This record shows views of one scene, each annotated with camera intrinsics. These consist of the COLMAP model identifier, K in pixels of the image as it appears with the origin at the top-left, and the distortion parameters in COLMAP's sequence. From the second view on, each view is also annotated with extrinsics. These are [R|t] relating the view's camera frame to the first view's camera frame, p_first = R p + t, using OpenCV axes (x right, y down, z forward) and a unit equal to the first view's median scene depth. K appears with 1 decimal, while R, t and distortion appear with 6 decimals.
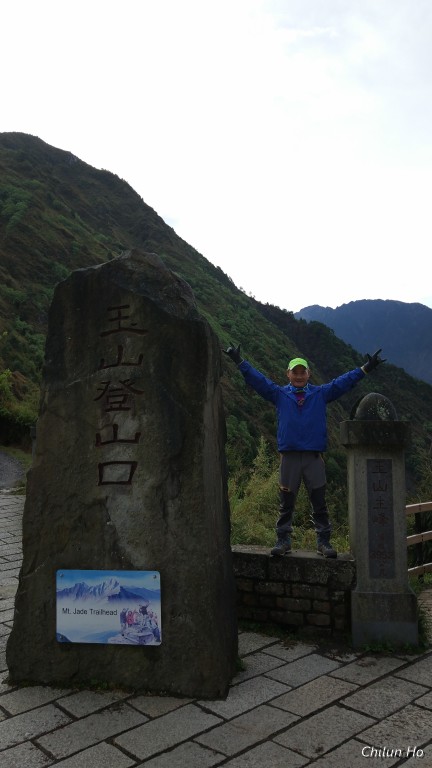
lens RADIAL K [[589.5, 0, 219.6], [0, 589.5, 377.8], [0, 0, 1]] dist [0.090296, -0.109030]
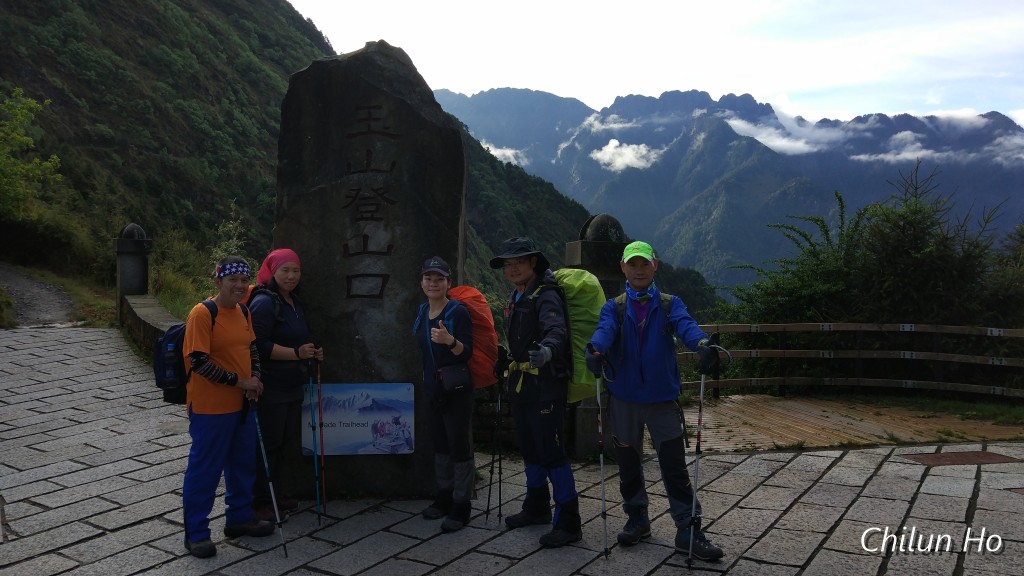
lens RADIAL K [[786.0, 0, 511.1], [0, 786.0, 300.2], [0, 0, 1]] dist [0.090296, -0.109030]
pose [[0.967800, 0.016972, 0.251148, -0.264493], [-0.052234, 0.989548, 0.134412, 0.000281], [-0.246242, -0.143203, 0.958571, -0.276884]]
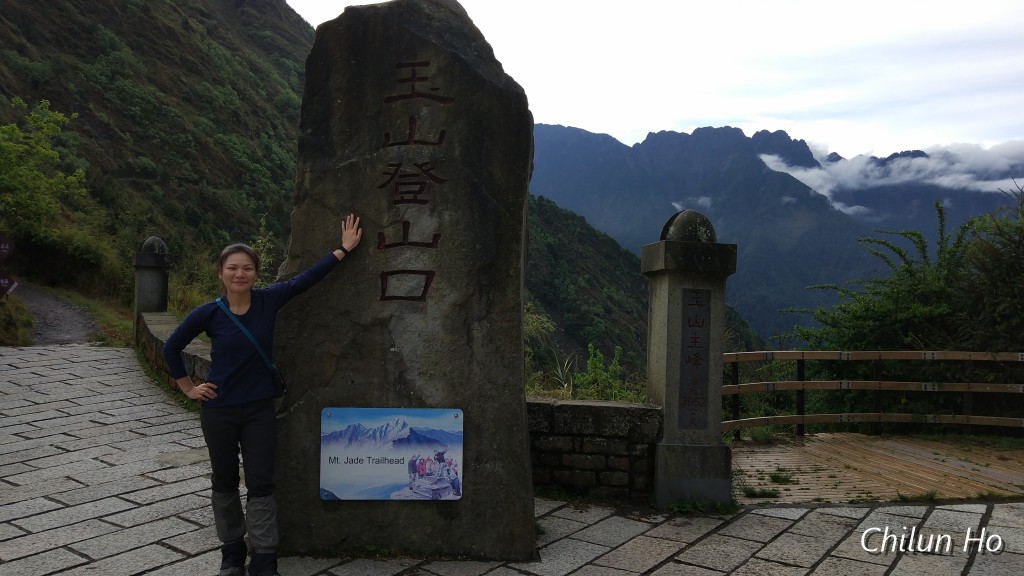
lens RADIAL K [[786.0, 0, 511.8], [0, 786.0, 286.1], [0, 0, 1]] dist [0.090296, -0.109030]
pose [[0.975976, 0.041741, 0.213840, -0.254916], [-0.059473, 0.995243, 0.077166, 0.074806], [-0.209602, -0.088030, 0.973816, -0.014984]]
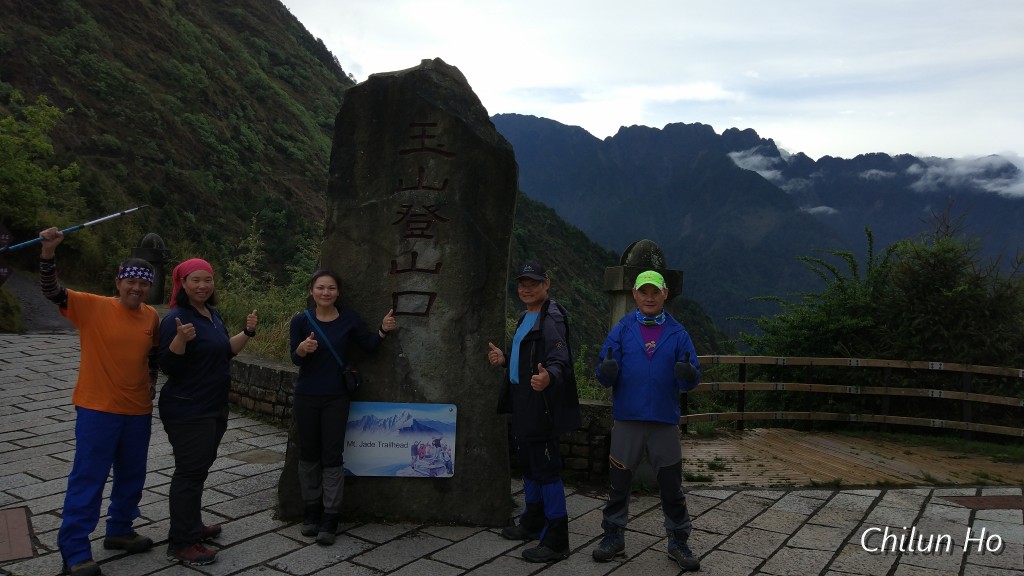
lens RADIAL K [[786.0, 0, 513.0], [0, 786.0, 285.9], [0, 0, 1]] dist [0.090296, -0.109030]
pose [[0.964903, 0.064382, 0.254593, -0.337137], [-0.089077, 0.992246, 0.086677, 0.010312], [-0.247038, -0.106314, 0.963156, -0.238144]]
